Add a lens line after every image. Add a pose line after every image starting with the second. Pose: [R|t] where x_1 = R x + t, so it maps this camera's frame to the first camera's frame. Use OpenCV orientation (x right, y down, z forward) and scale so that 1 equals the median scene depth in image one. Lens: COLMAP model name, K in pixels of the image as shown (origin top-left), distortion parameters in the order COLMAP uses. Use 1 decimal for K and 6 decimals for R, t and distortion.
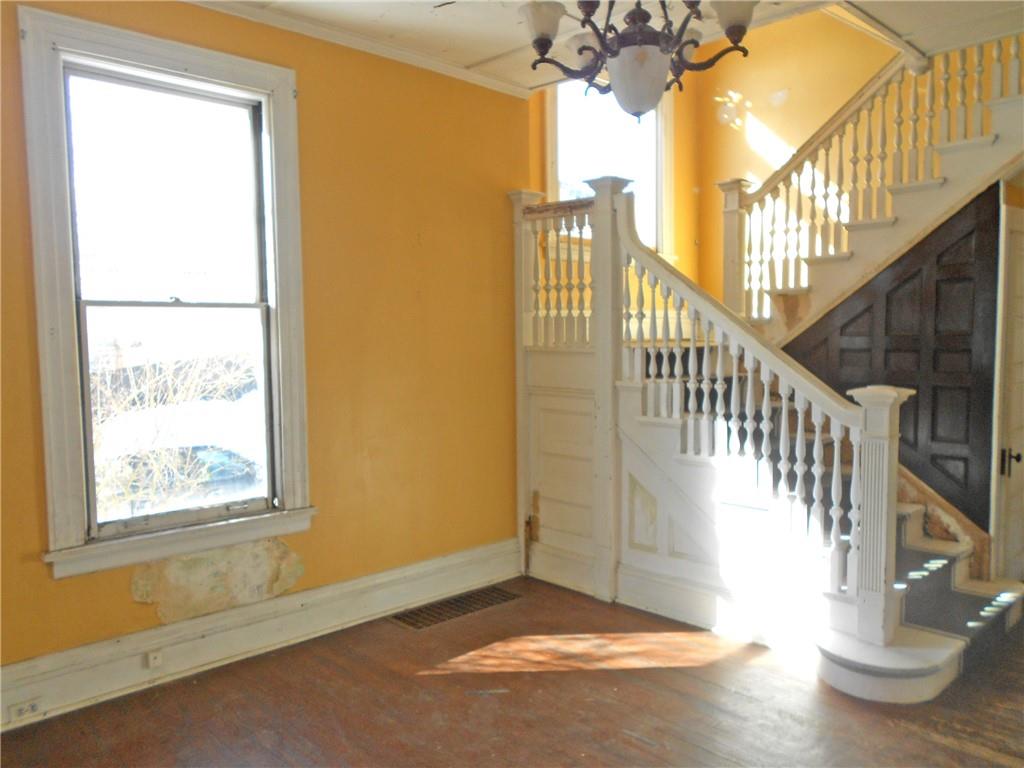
lens RADIAL K [[802.5, 0, 518.2], [0, 802.5, 398.6], [0, 0, 1]] dist [0.004928, -0.000709]
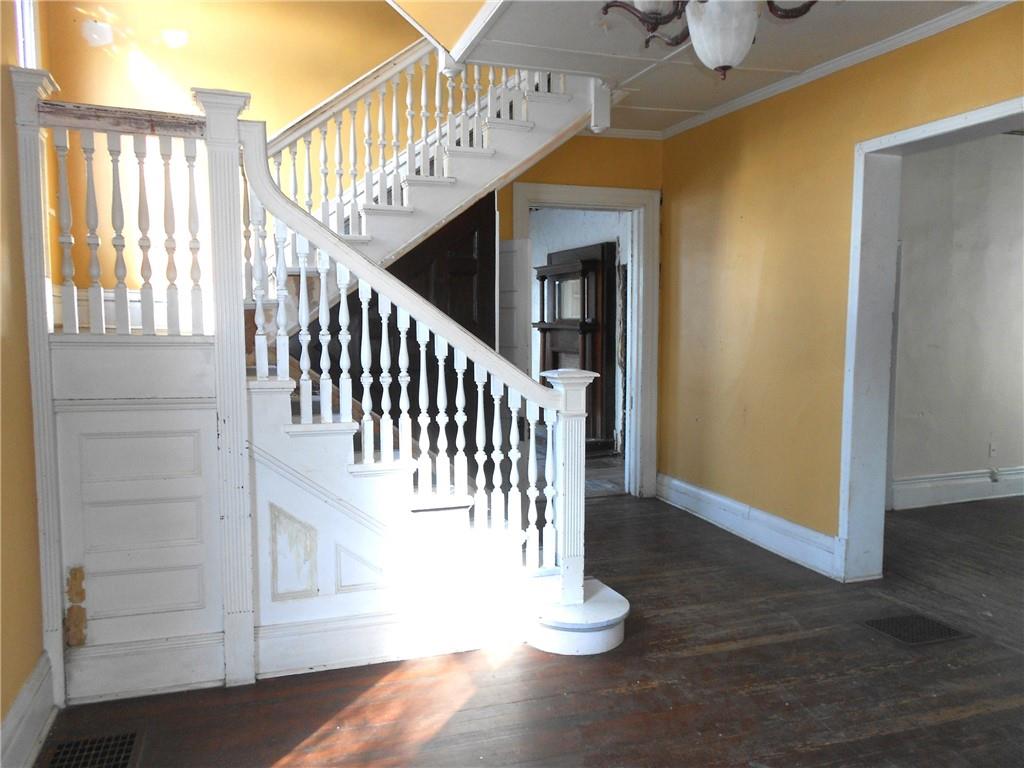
lens RADIAL K [[802.5, 0, 518.2], [0, 802.5, 398.6], [0, 0, 1]] dist [0.004928, -0.000709]
pose [[0.414023, -0.074888, 0.907180, -0.446585], [0.066431, 0.996438, 0.051939, -0.028115], [-0.907839, 0.038761, 0.417524, 0.481678]]
